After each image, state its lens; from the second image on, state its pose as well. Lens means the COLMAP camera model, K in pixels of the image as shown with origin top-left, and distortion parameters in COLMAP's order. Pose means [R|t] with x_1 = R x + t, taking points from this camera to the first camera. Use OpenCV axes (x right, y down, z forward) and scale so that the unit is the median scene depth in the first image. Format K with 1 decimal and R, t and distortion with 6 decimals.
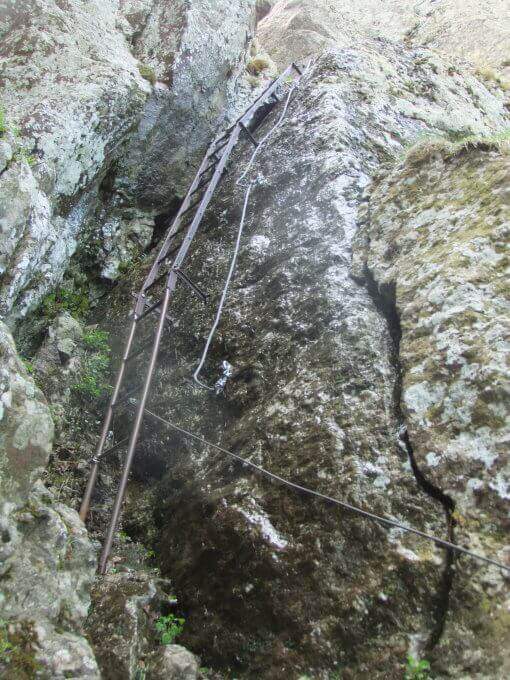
lens RADIAL K [[677.7, 0, 255.0], [0, 677.7, 340.0], [0, 0, 1]] dist [-0.065316, 0.013273]
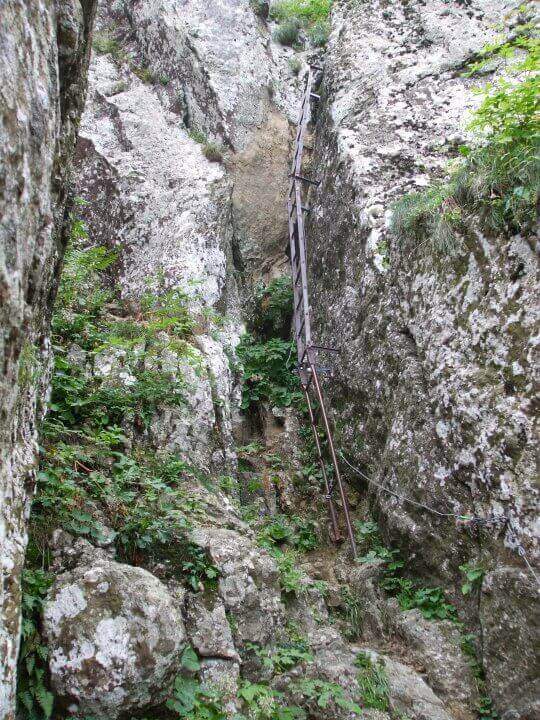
lens RADIAL K [[717.6, 0, 270.0], [0, 717.6, 360.0], [0, 0, 1]] dist [-0.065316, 0.013273]
pose [[0.803816, -0.486656, -0.342119, 0.212325], [0.537326, 0.840747, 0.066517, -0.151122], [0.255265, -0.237297, 0.937299, -0.287132]]
